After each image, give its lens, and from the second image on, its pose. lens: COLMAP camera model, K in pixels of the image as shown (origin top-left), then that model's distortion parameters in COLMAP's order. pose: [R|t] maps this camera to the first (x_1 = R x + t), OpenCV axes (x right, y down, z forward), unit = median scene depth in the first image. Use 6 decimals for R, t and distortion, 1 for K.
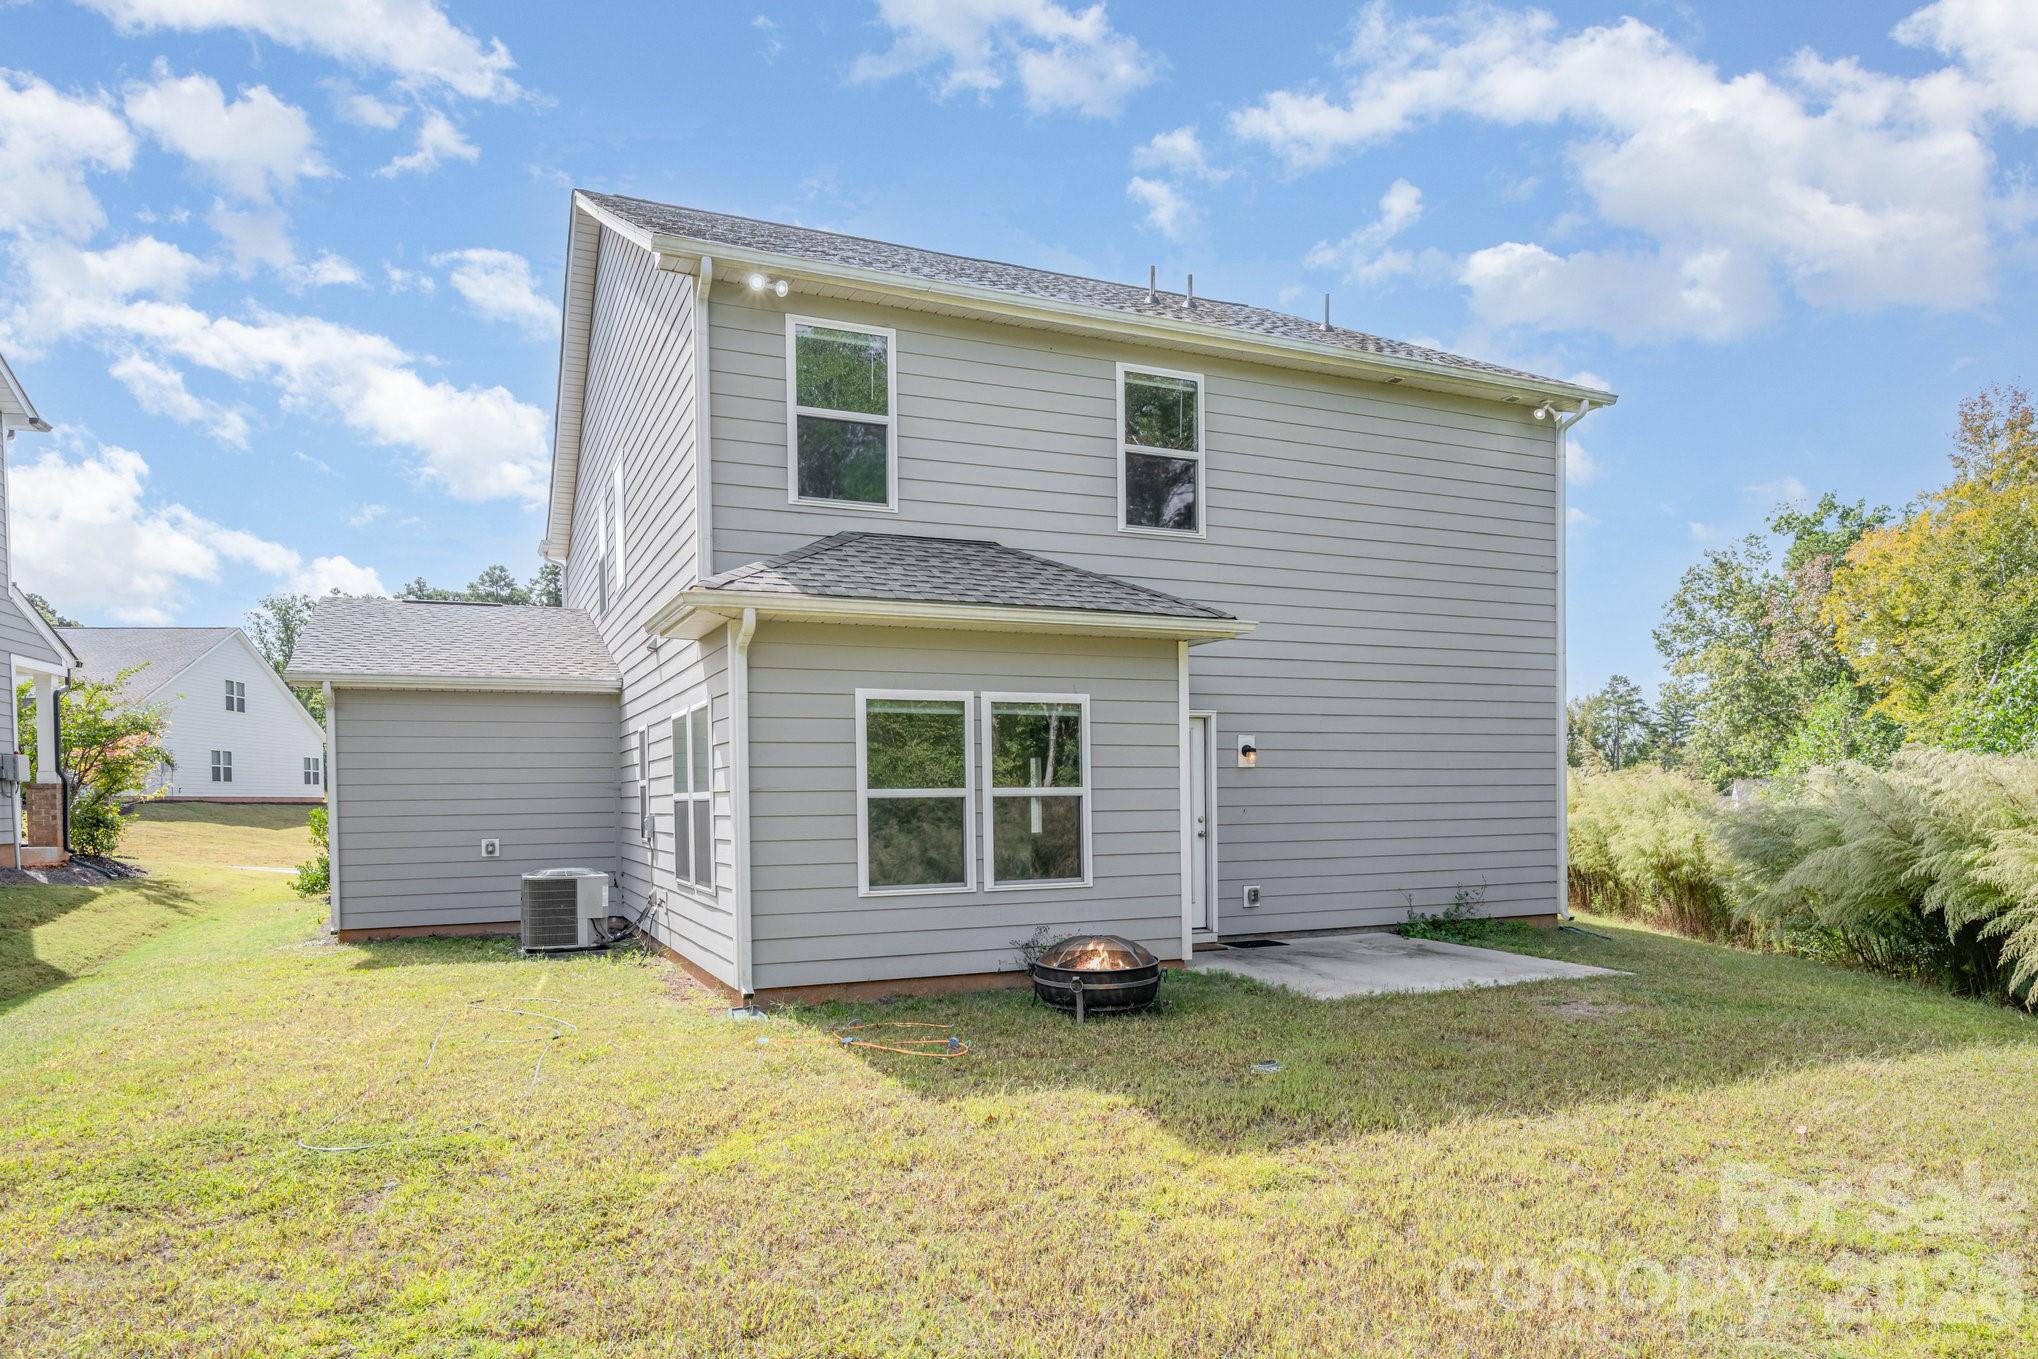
lens RADIAL K [[1216.9, 0, 959.6], [0, 1216.9, 795.4], [0, 0, 1]] dist [0.000390, 0.000162]
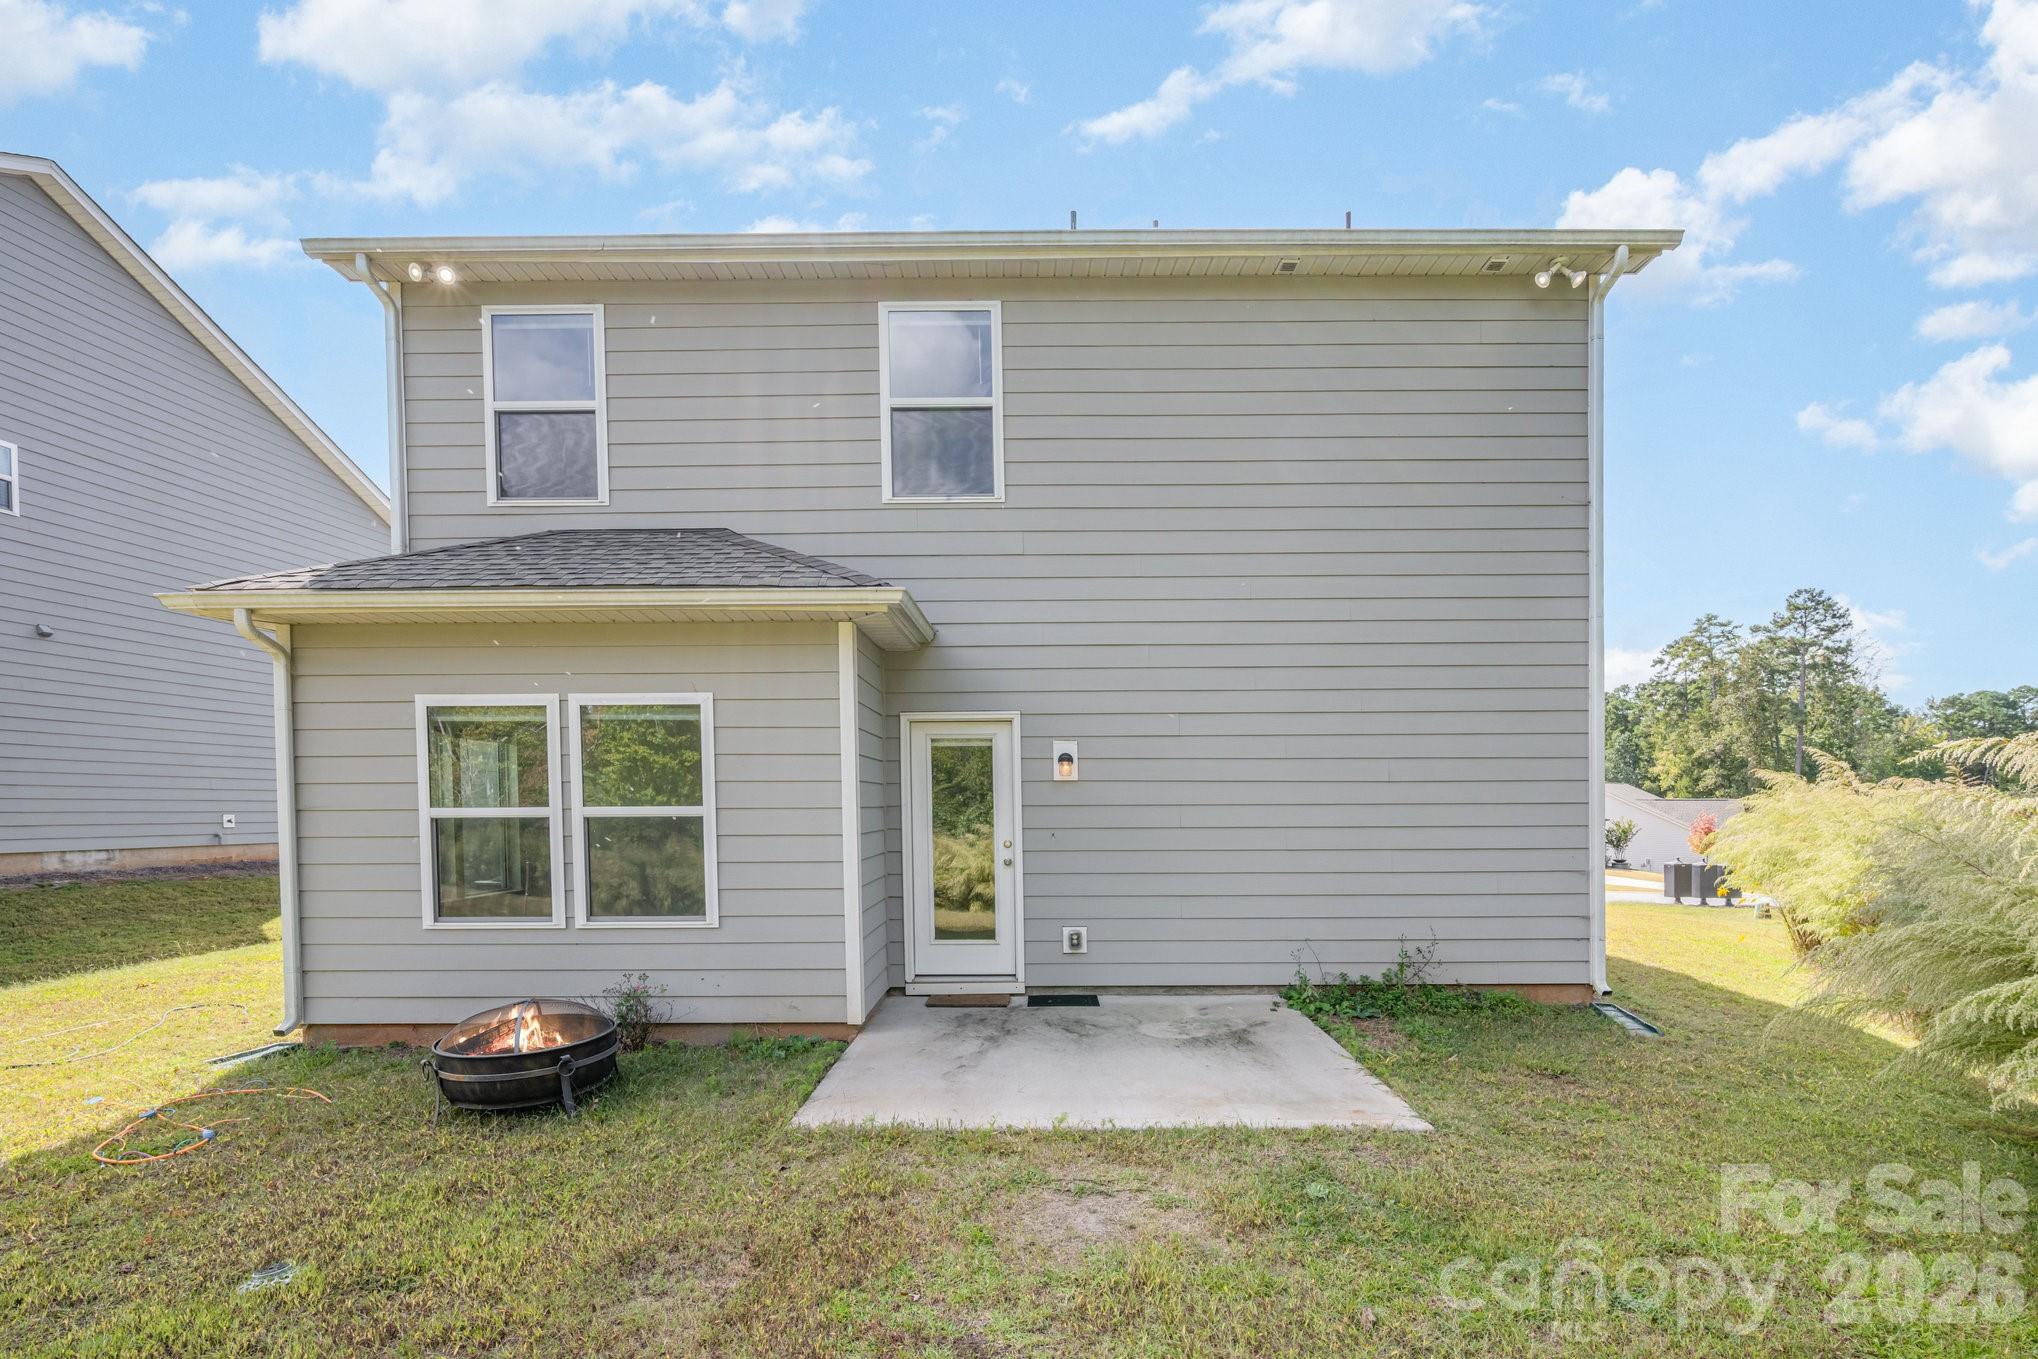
lens RADIAL K [[936.9, 0, 1019.8], [0, 936.9, 808.6], [0, 0, 1]] dist [0.000831, -0.000069]
pose [[0.920828, 0.004380, -0.389945, 0.545645], [-0.003374, 0.999989, 0.003265, -0.008051], [0.389955, -0.001691, 0.920832, 0.501761]]
